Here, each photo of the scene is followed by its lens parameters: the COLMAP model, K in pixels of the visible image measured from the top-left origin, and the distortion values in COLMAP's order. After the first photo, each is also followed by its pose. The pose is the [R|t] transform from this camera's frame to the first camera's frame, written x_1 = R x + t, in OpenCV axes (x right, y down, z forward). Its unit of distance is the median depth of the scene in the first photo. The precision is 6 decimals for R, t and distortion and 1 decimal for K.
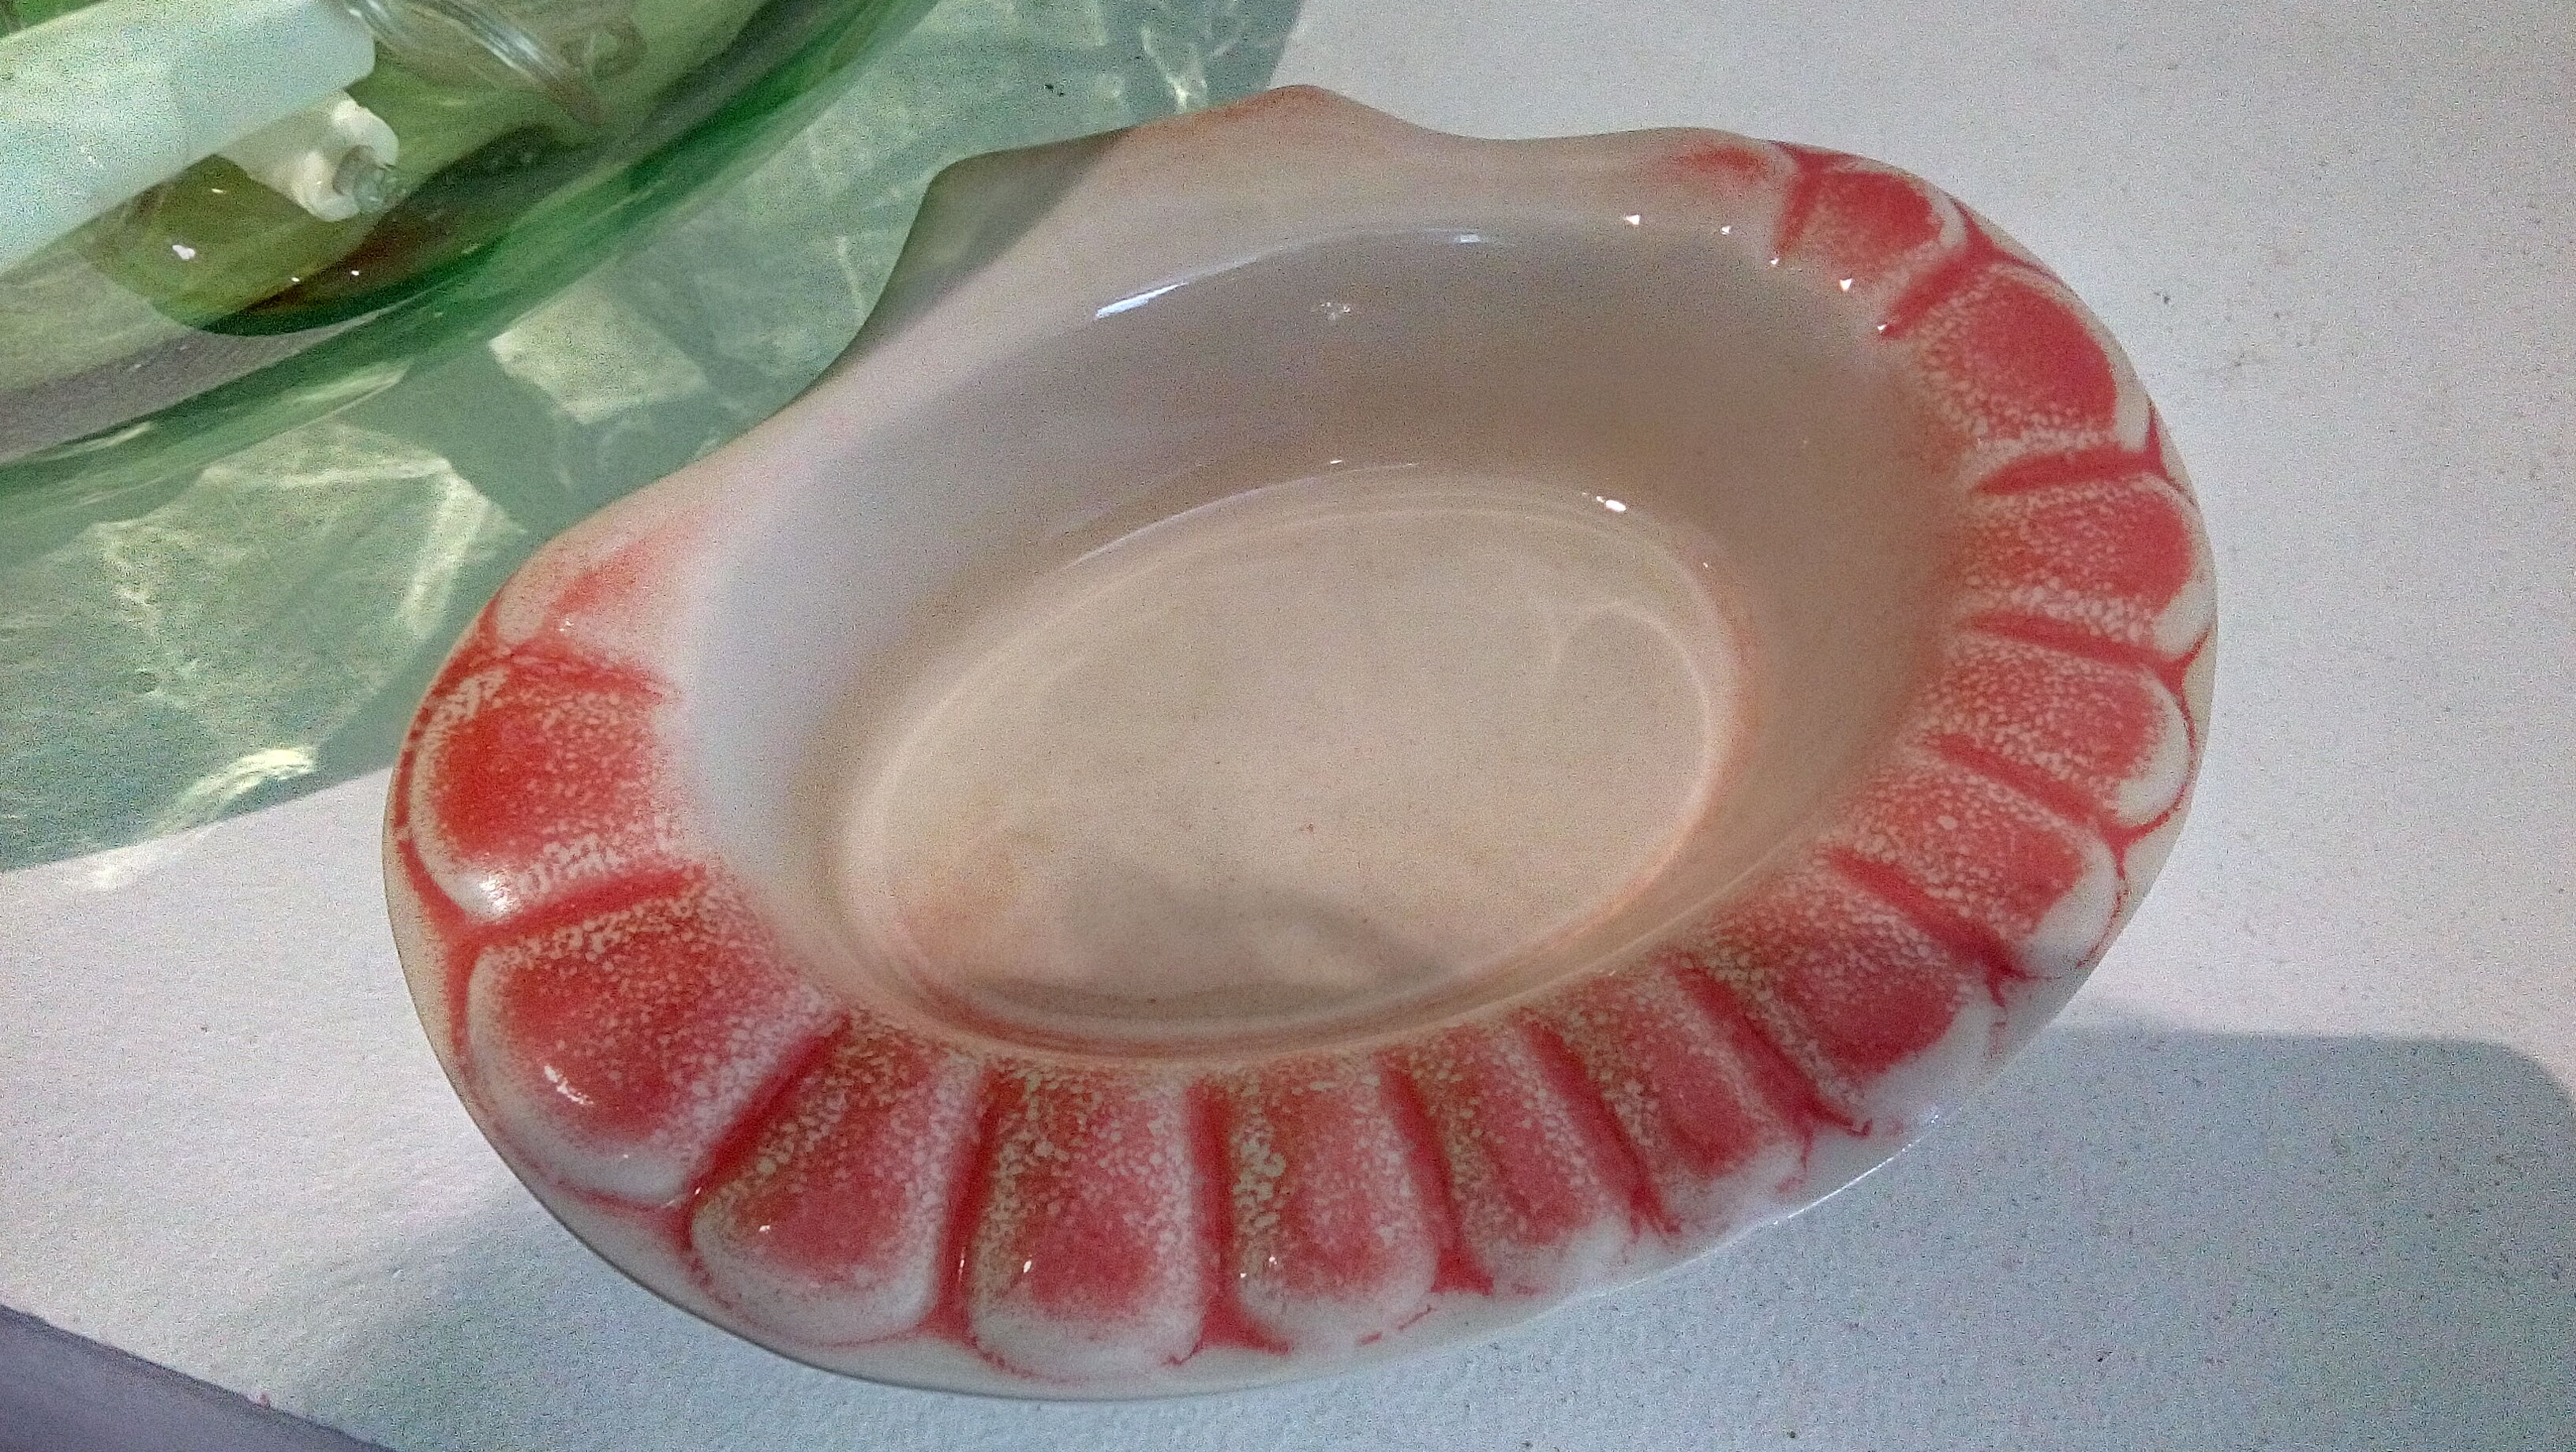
lens RADIAL K [[2097.2, 0, 1299.3], [0, 2097.2, 741.0], [0, 0, 1]] dist [0.172187, -0.297152]
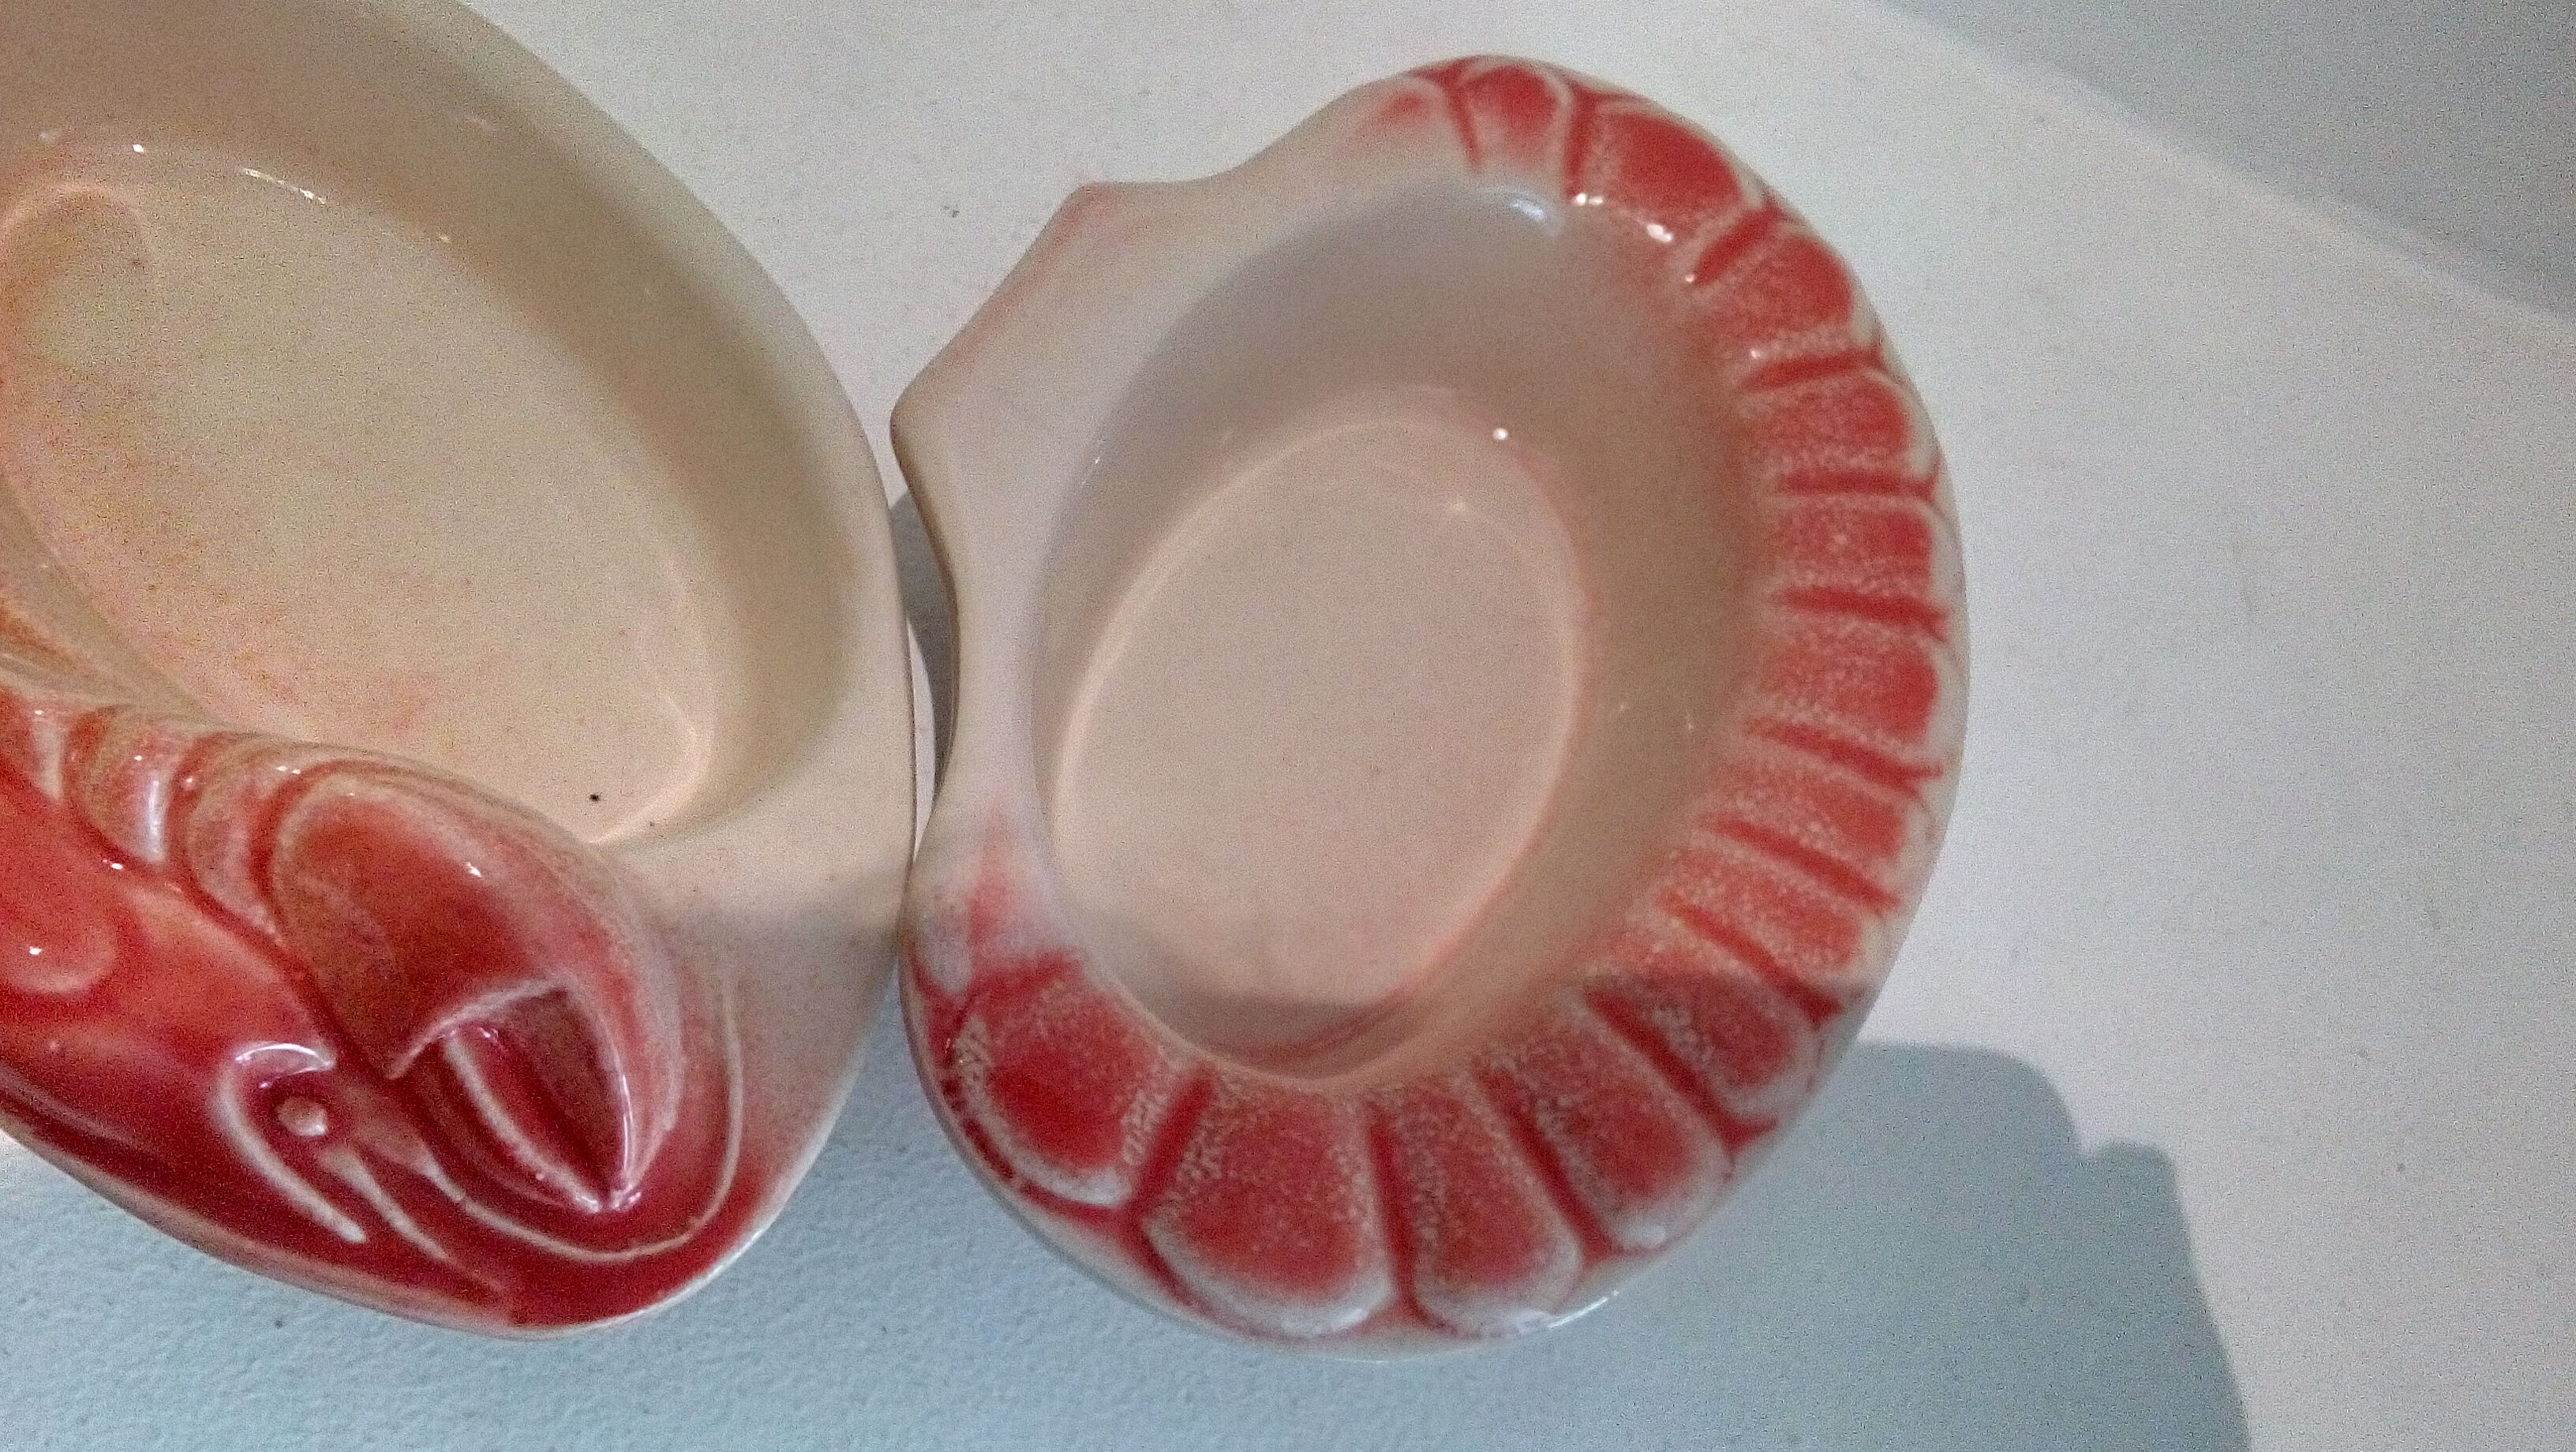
lens RADIAL K [[2097.2, 0, 1299.3], [0, 2097.2, 741.0], [0, 0, 1]] dist [0.172187, -0.297152]
pose [[0.787761, -0.492227, 0.370333, -0.596319], [0.422476, 0.869263, 0.256700, -0.384134], [-0.448271, -0.045761, 0.892725, -0.066391]]
